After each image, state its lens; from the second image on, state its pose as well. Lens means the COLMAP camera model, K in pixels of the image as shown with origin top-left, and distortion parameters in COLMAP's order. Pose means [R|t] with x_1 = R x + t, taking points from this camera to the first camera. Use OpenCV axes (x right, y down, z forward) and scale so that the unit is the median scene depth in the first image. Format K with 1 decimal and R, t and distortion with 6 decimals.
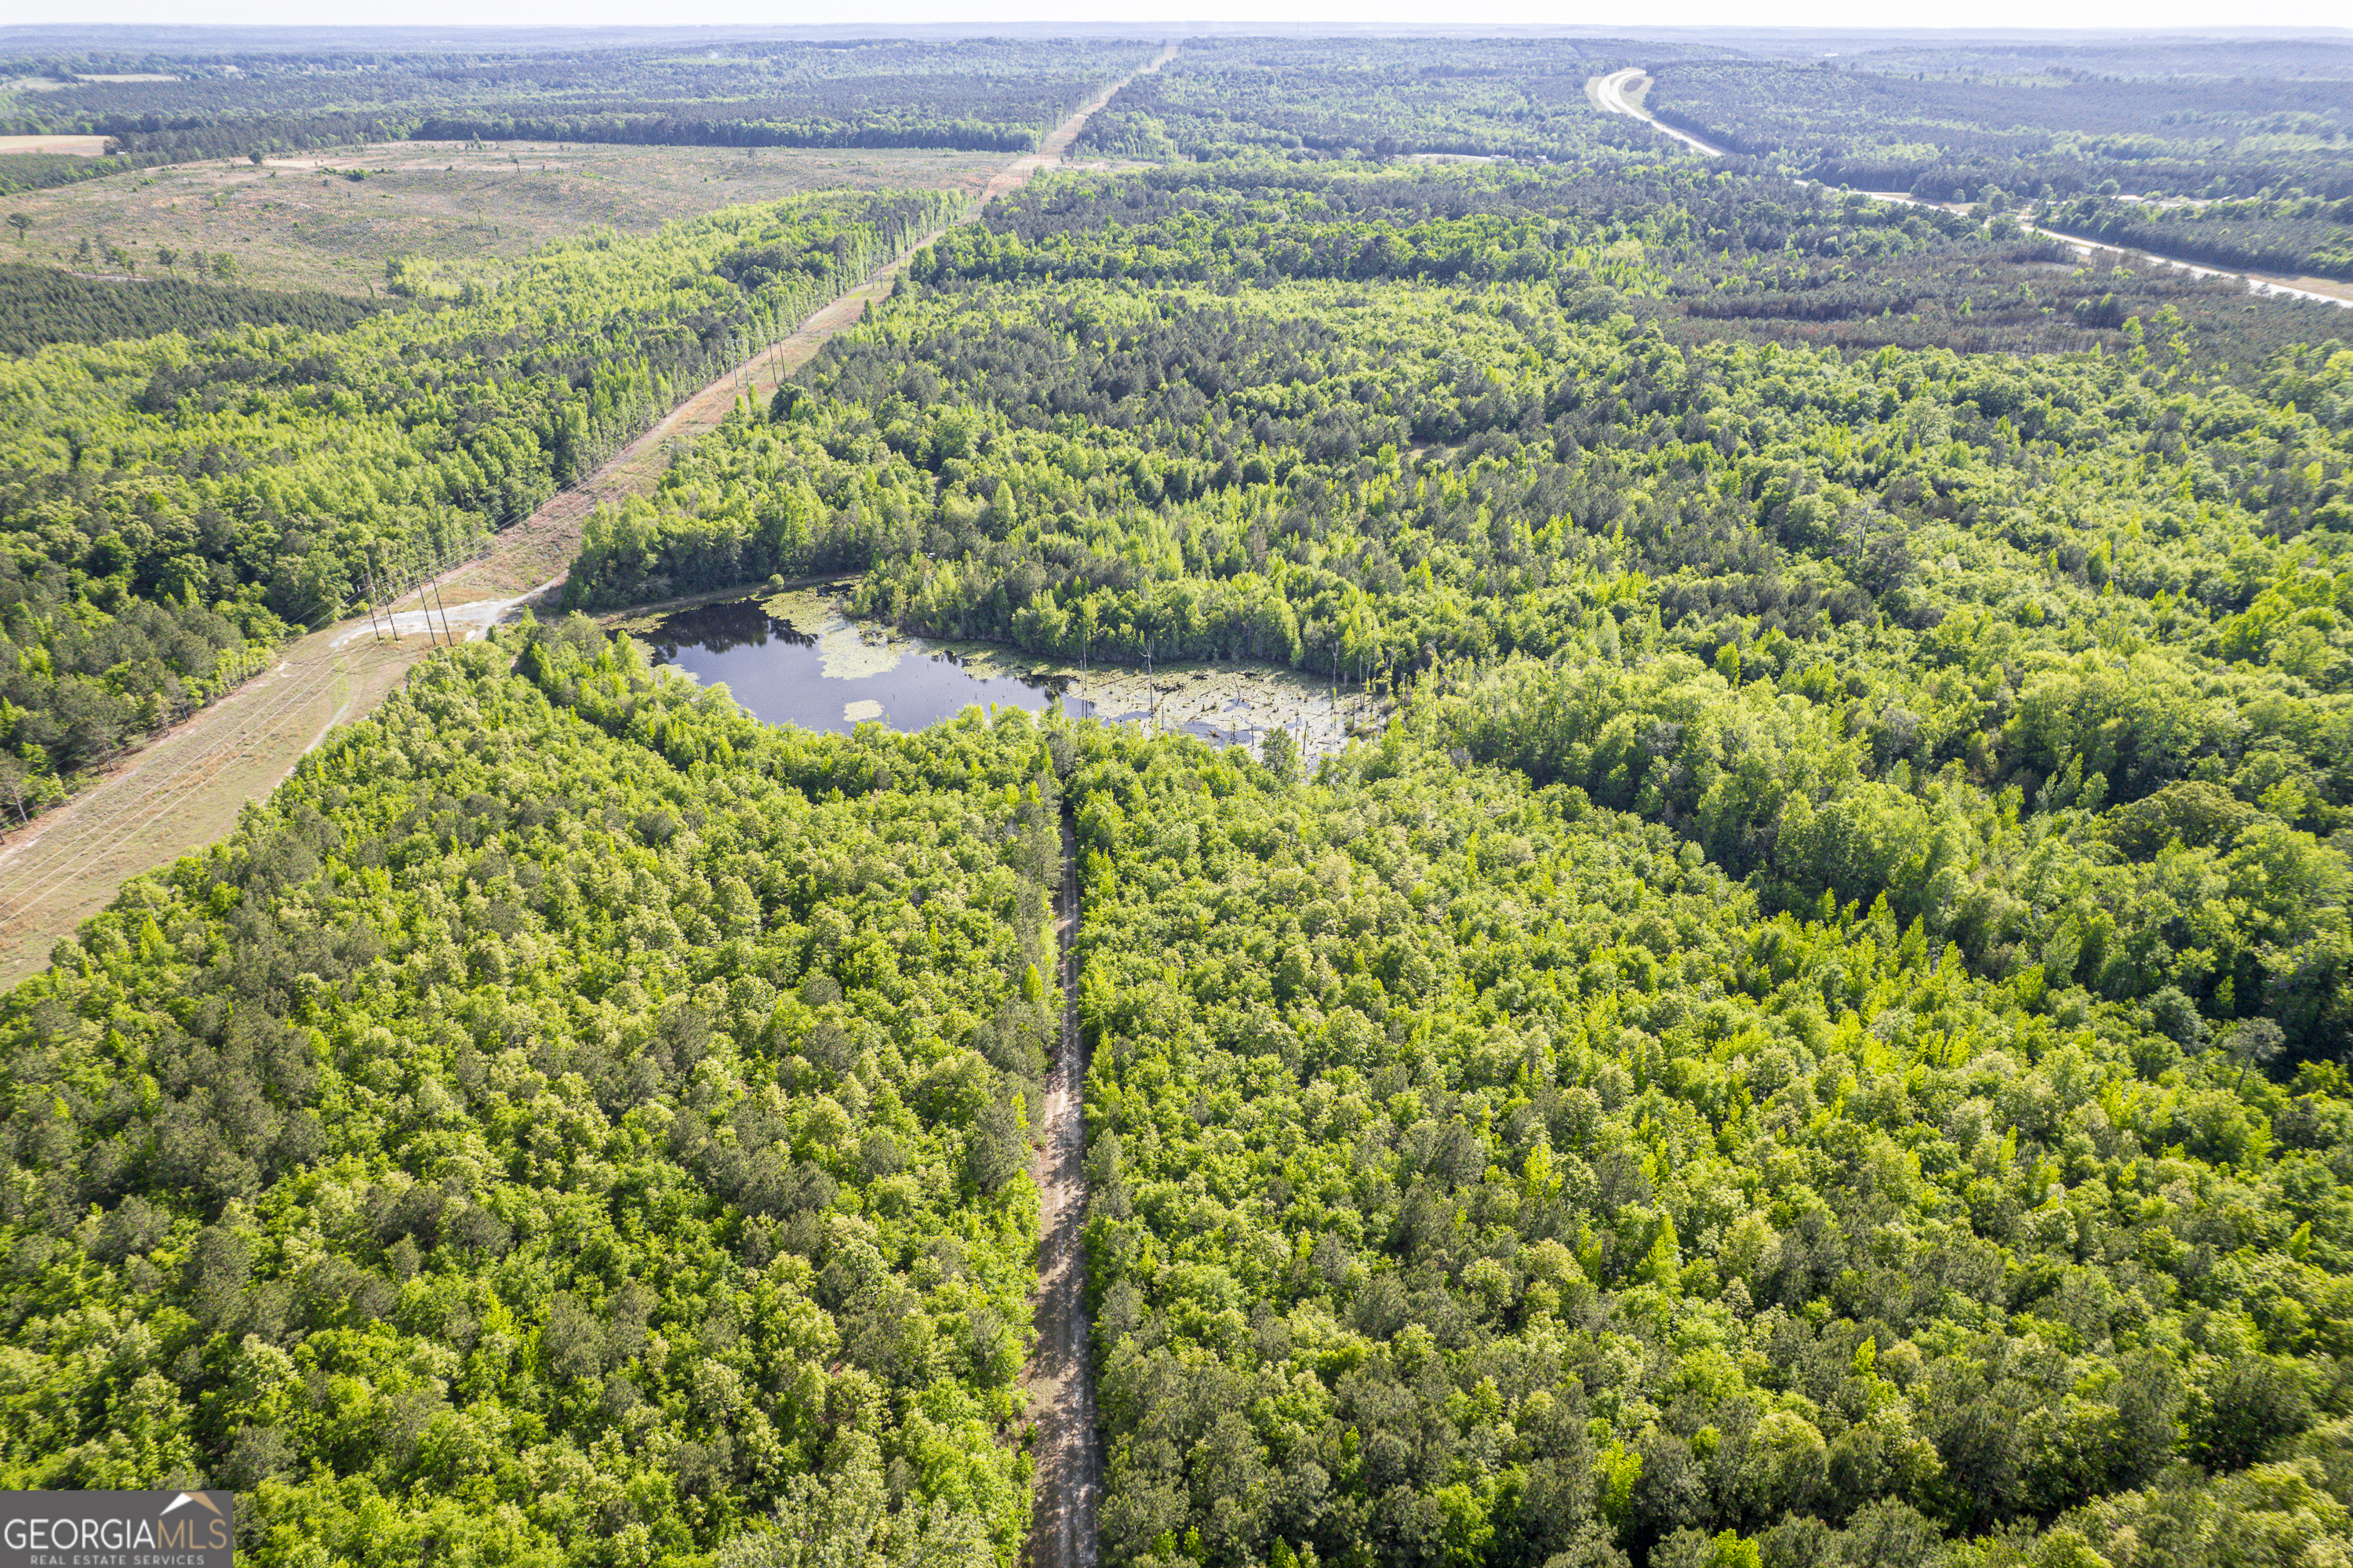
lens RADIAL K [[1526.0, 0, 1184.9], [0, 1526.0, 785.6], [0, 0, 1]] dist [-0.099768, 0.096625]
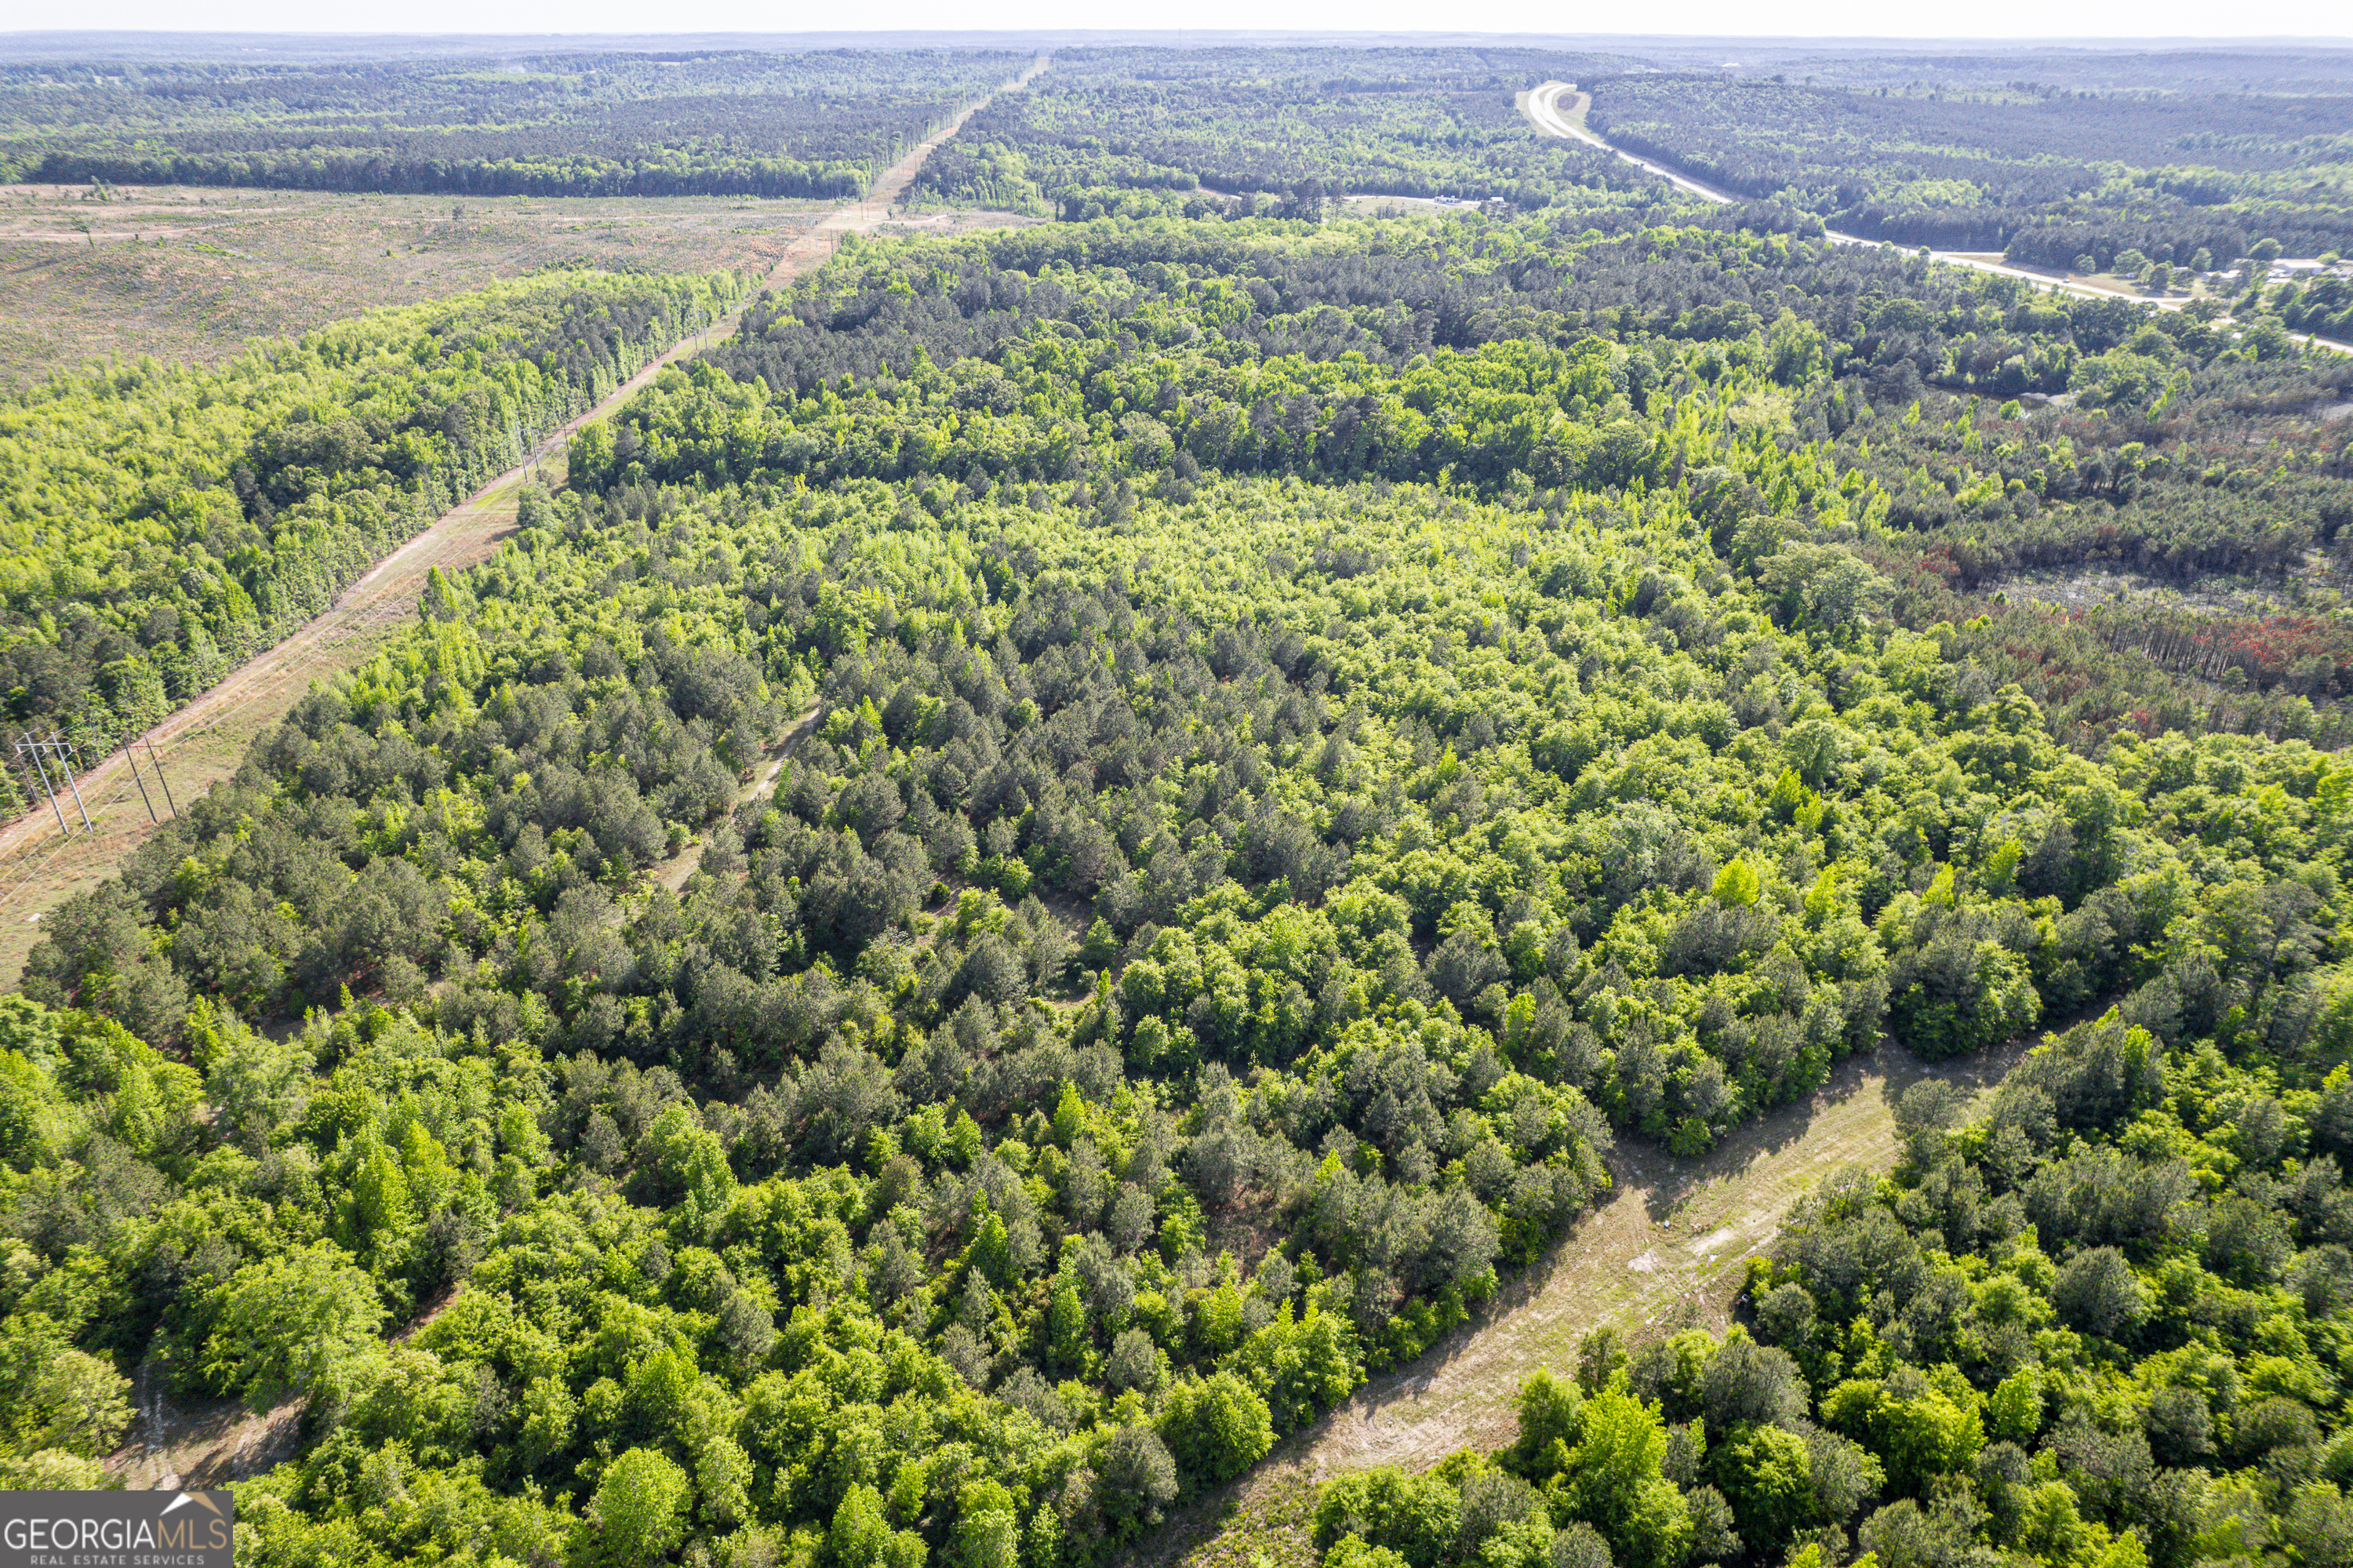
lens RADIAL K [[1526.0, 0, 1184.9], [0, 1526.0, 785.6], [0, 0, 1]] dist [-0.099768, 0.096625]
pose [[0.997293, -0.032450, 0.065978, 0.007980], [0.032723, 0.999460, -0.003068, -0.116807], [-0.065843, 0.005218, 0.997816, 0.225961]]
